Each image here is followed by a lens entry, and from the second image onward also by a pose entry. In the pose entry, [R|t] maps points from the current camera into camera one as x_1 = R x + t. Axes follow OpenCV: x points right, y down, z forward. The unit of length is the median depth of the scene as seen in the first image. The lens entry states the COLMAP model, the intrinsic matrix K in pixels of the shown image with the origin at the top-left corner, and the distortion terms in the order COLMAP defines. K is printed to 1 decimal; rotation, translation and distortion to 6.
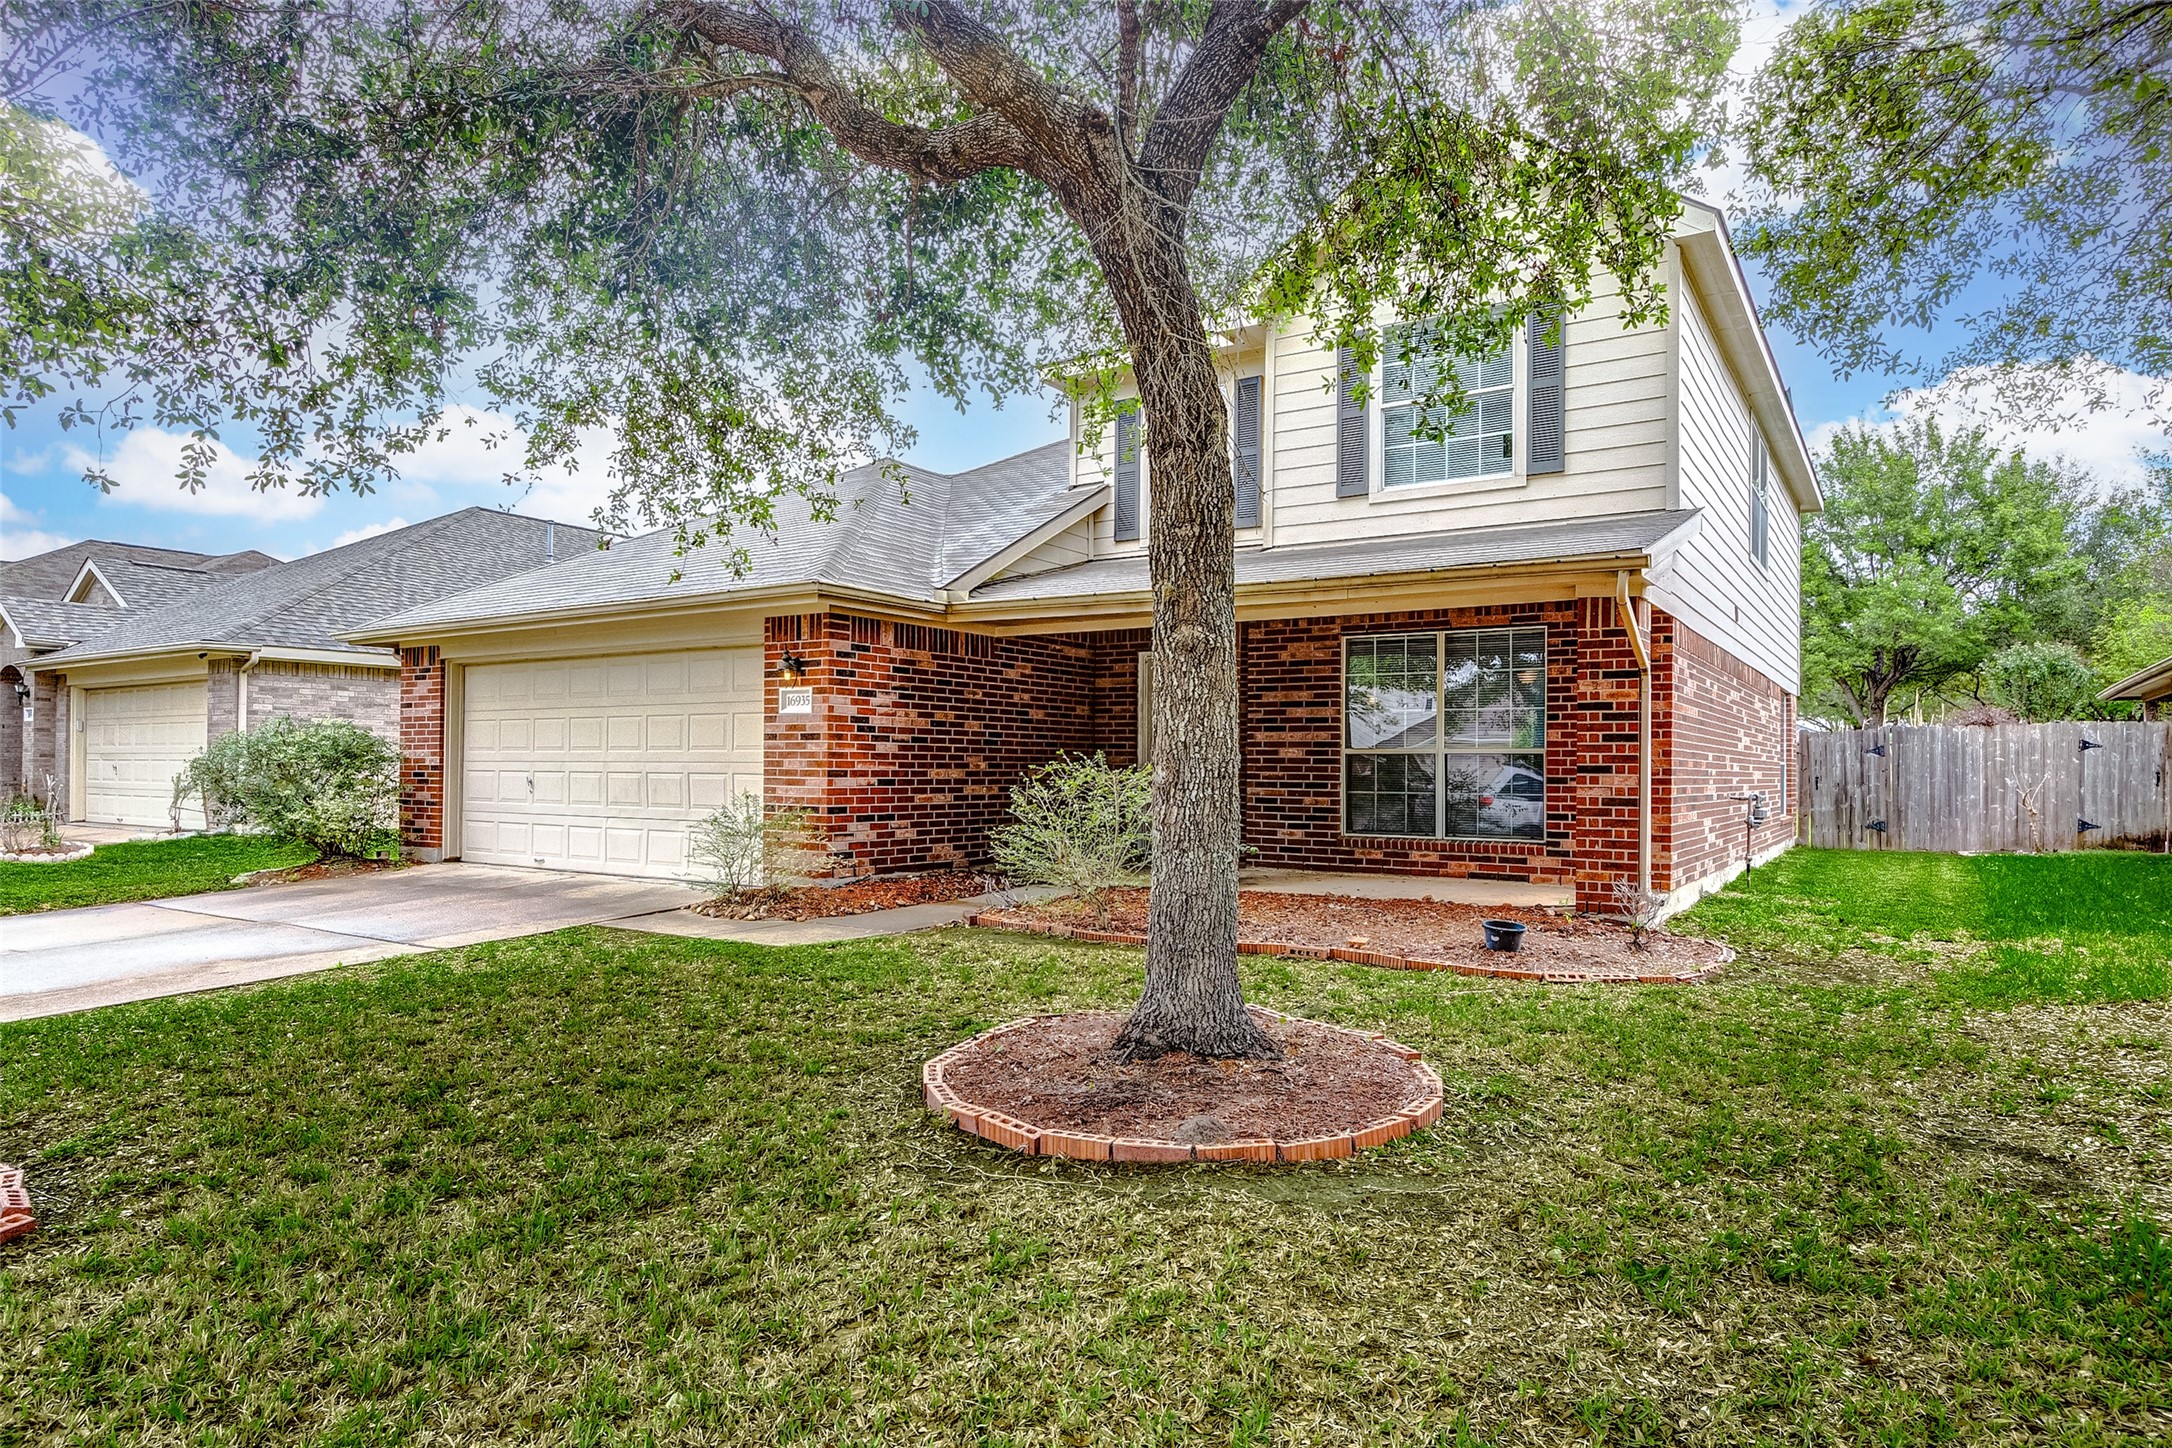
lens RADIAL K [[1281.2, 0, 1086.0], [0, 1281.2, 724.0], [0, 0, 1]] dist [-0.004403, -0.000449]
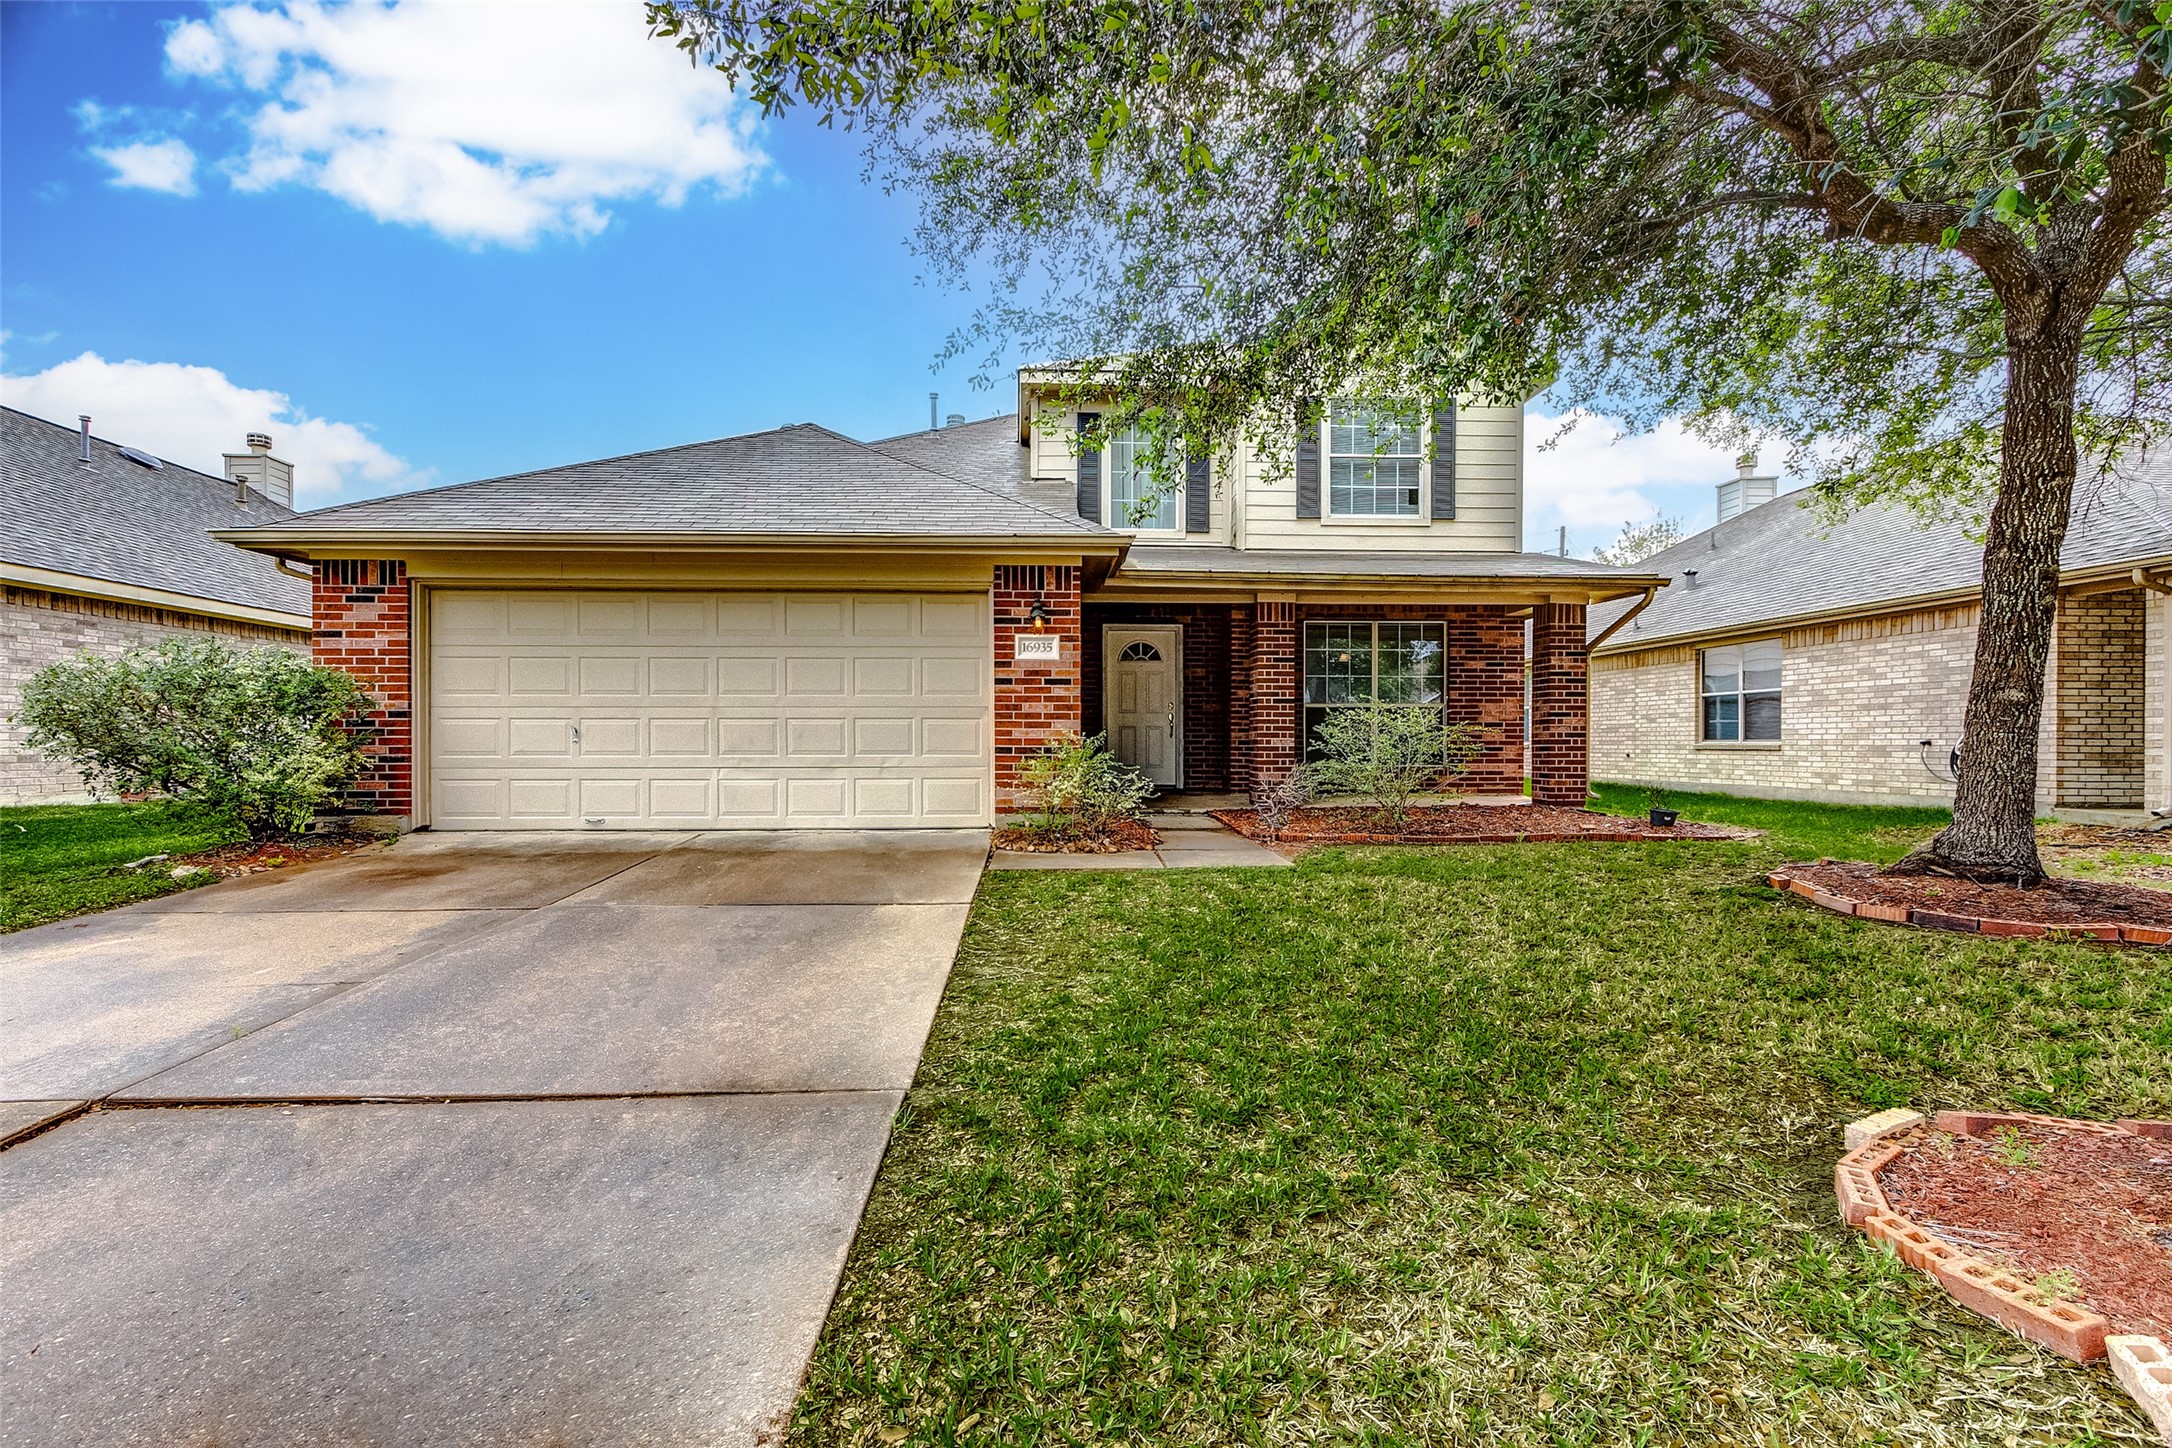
lens RADIAL K [[988.8, 0, 1086.0], [0, 988.8, 724.0], [0, 0, 1]] dist [0.001987, 0.000075]
pose [[0.802073, 0.001217, 0.597225, -0.642820], [-0.013825, 0.999768, 0.016530, 0.029062], [-0.597066, -0.021515, 0.801903, 0.307690]]
